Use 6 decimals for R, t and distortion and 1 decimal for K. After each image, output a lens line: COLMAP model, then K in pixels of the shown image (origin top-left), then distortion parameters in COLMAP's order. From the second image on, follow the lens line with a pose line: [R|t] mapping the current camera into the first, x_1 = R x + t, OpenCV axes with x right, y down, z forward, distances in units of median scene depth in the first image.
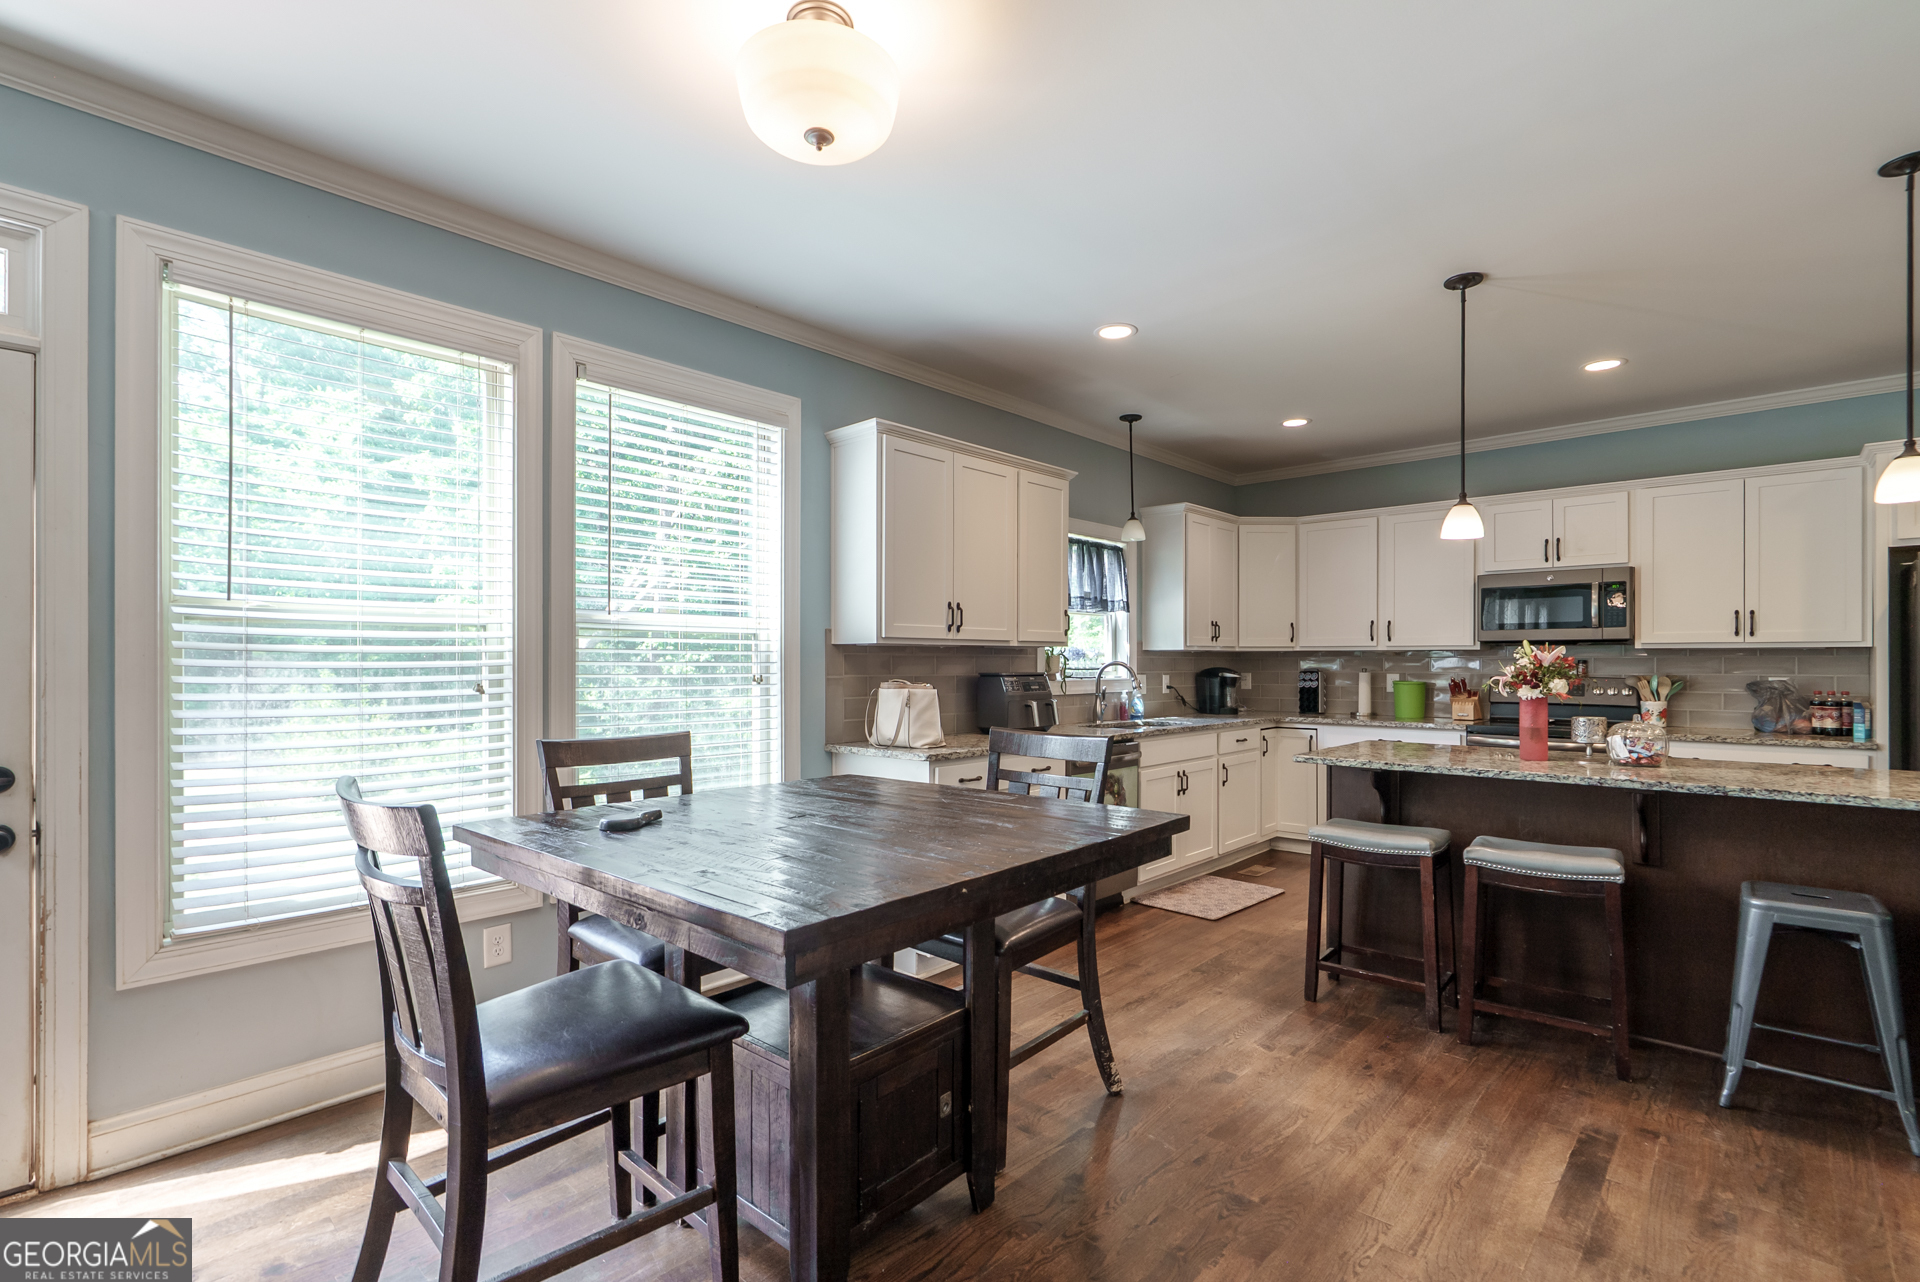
lens RADIAL K [[879.1, 0, 953.5], [0, 879.1, 658.8], [0, 0, 1]] dist [0.003198, -0.000053]
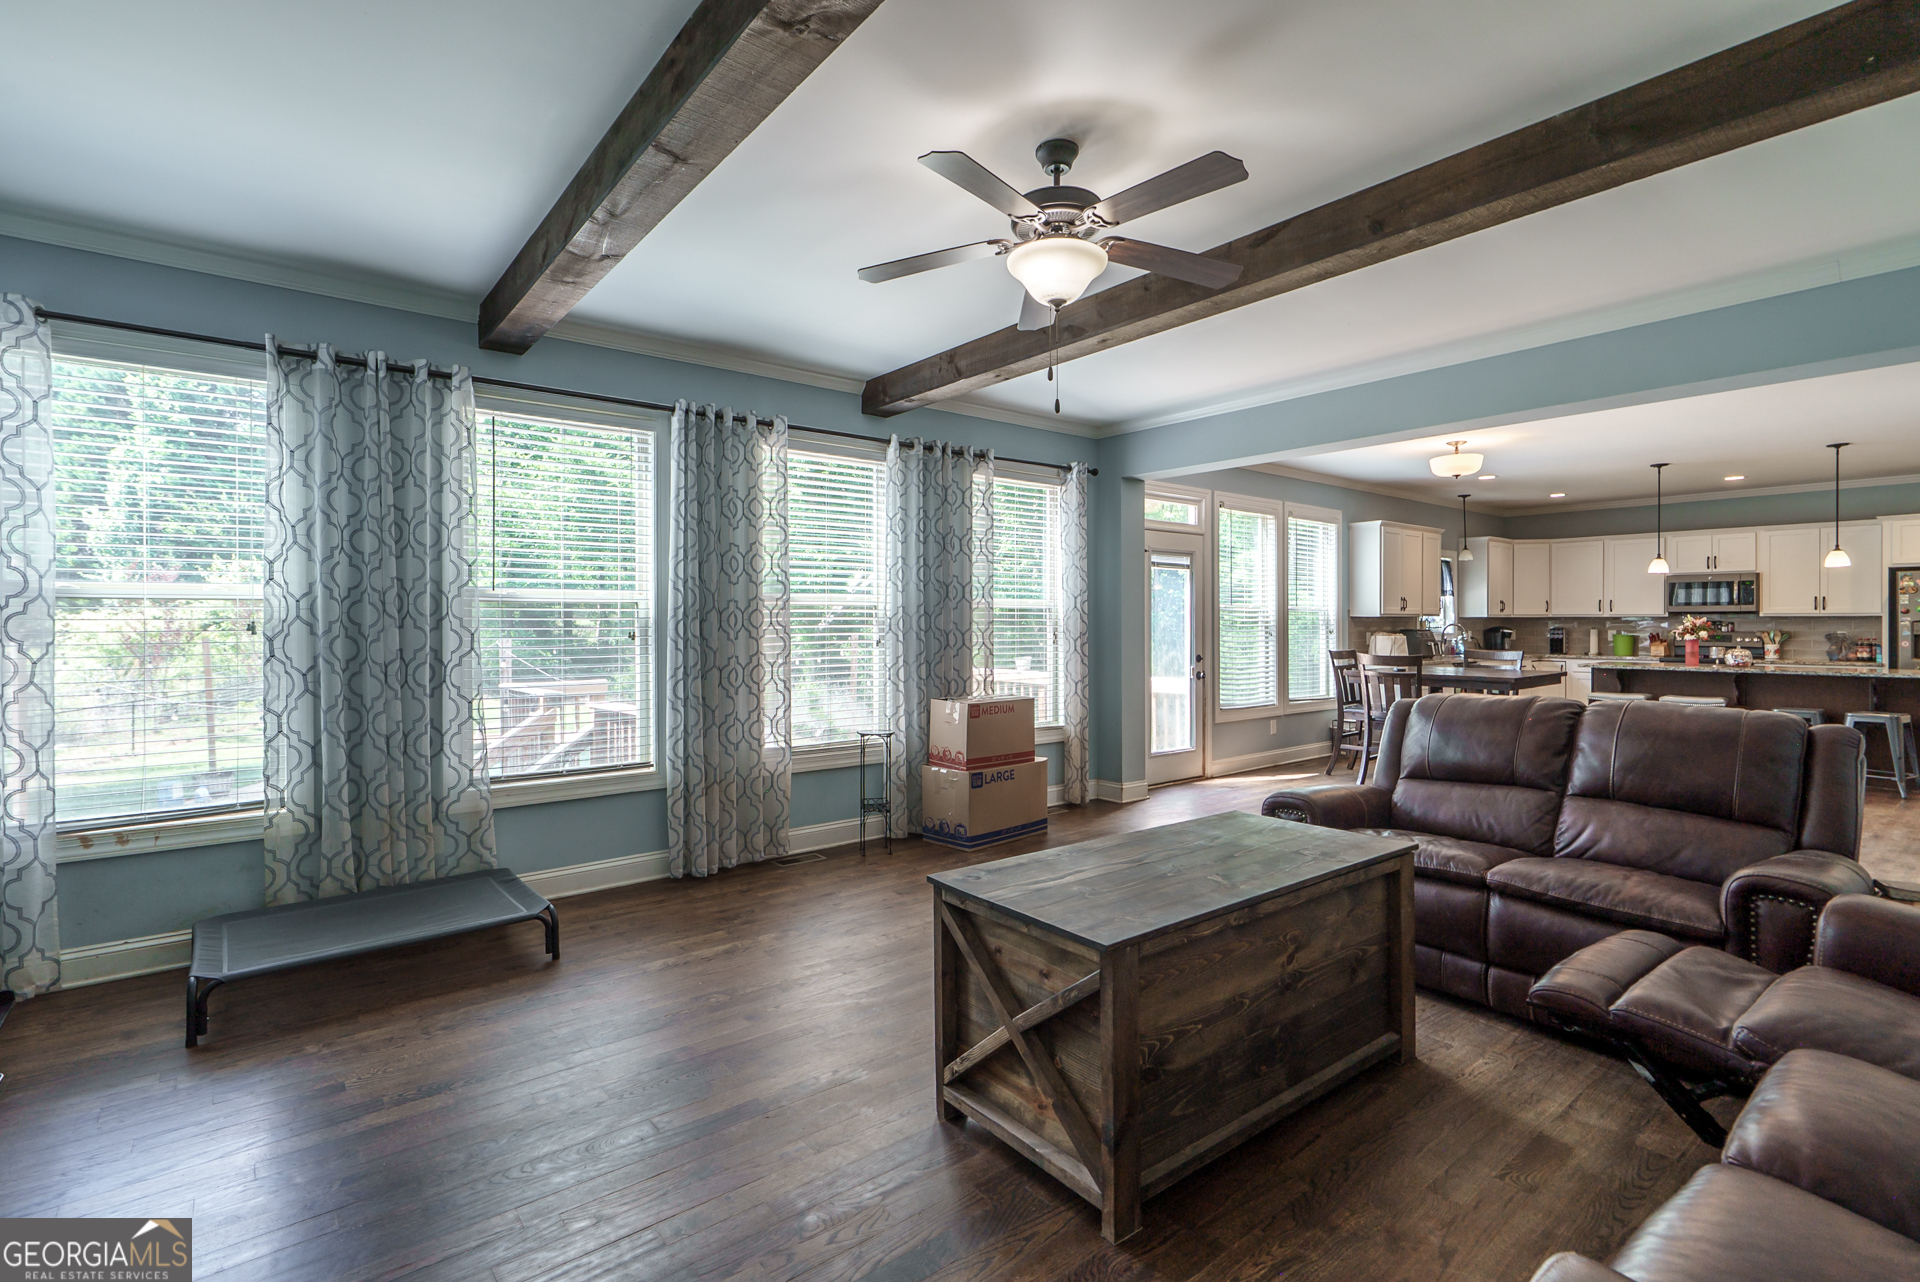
lens RADIAL K [[879.1, 0, 950.6], [0, 879.1, 626.1], [0, 0, 1]] dist [0.003198, -0.000053]
pose [[0.989057, -0.000848, -0.147530, -0.643384], [0.001889, 0.999974, 0.006915, -0.006901], [0.147520, -0.007117, 0.989033, -1.094787]]
